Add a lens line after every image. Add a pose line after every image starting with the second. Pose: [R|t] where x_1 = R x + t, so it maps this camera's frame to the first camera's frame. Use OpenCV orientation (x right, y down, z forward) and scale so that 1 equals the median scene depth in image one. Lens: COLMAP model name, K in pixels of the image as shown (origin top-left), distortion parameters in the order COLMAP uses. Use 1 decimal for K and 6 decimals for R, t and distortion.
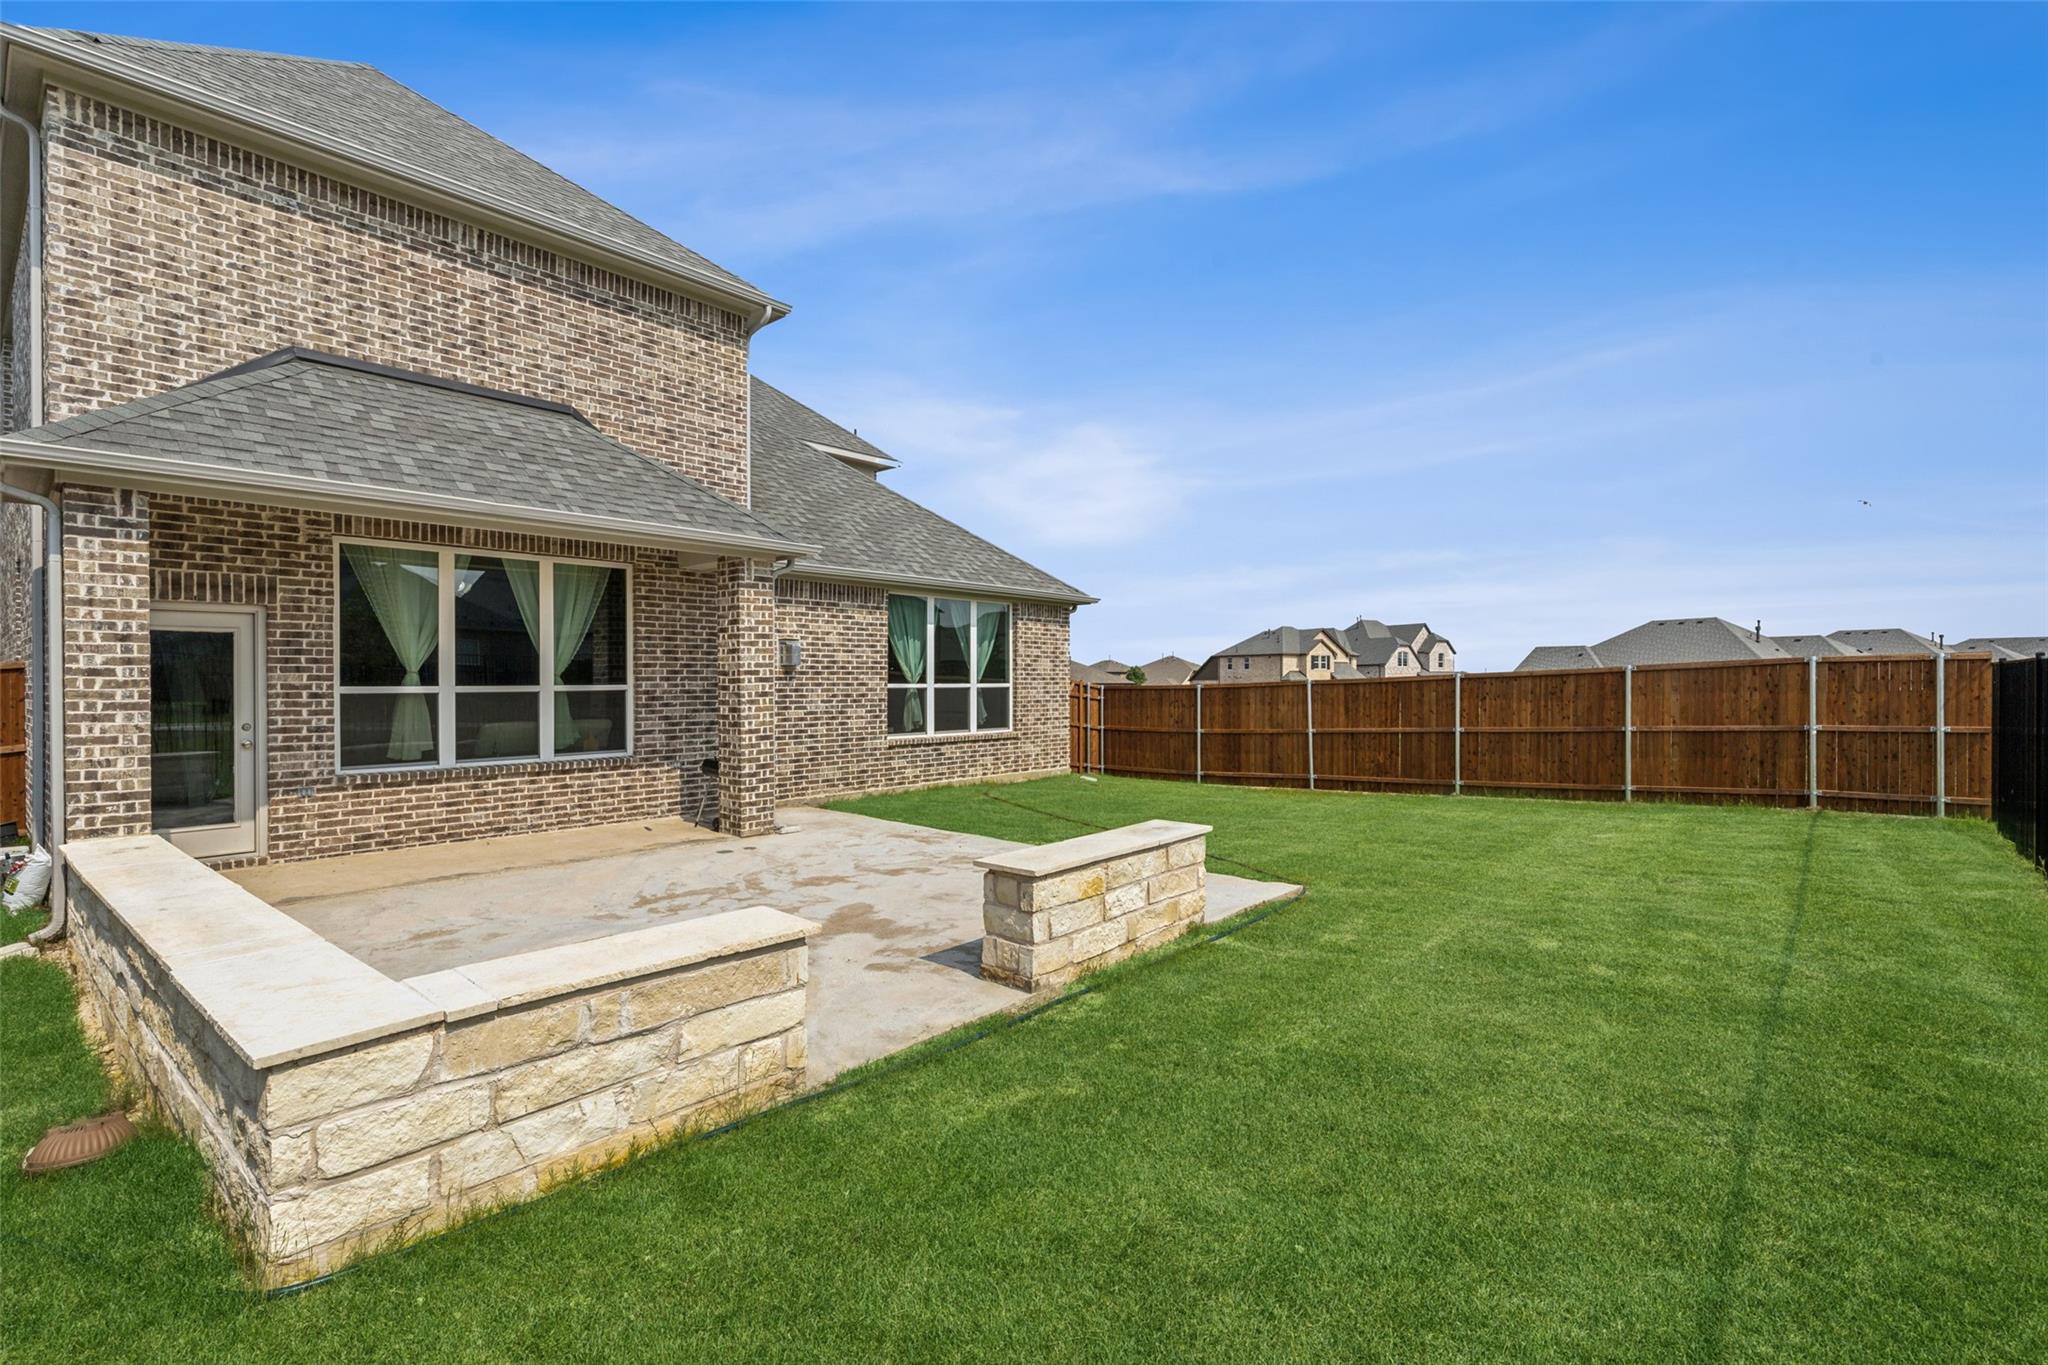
lens RADIAL K [[933.2, 0, 1035.7], [0, 933.2, 694.2], [0, 0, 1]] dist [0.004174, -0.000346]
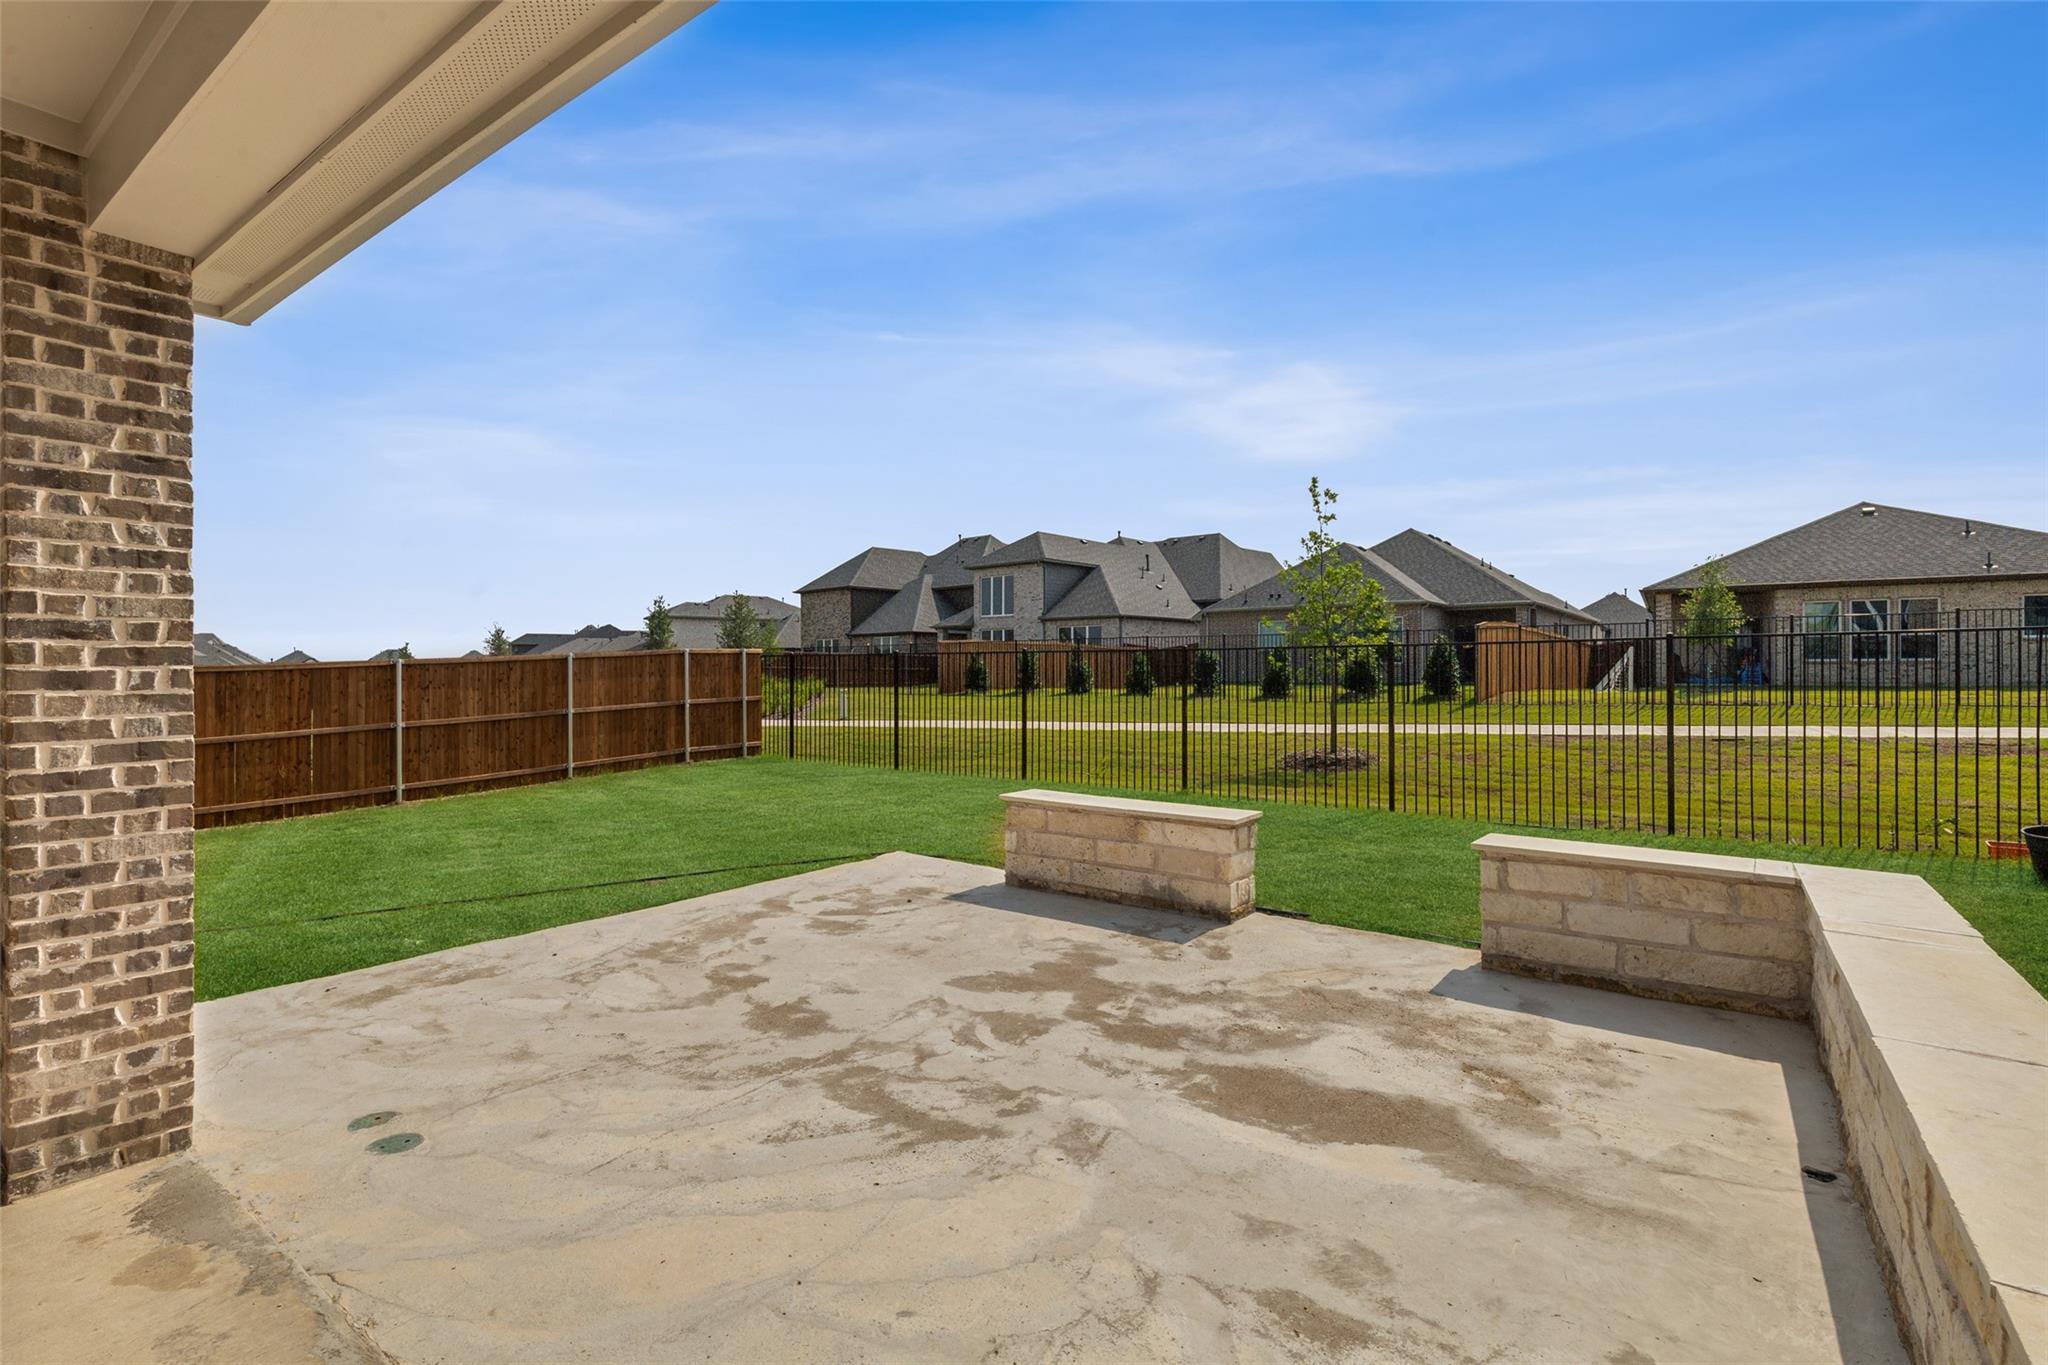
lens RADIAL K [[933.2, 0, 1028.8], [0, 933.2, 674.0], [0, 0, 1]] dist [0.004174, -0.000346]
pose [[-0.067789, -0.004859, 0.997688, -0.576981], [0.017913, 0.999821, 0.006087, -0.004537], [-0.997539, 0.018284, -0.067690, 0.647998]]
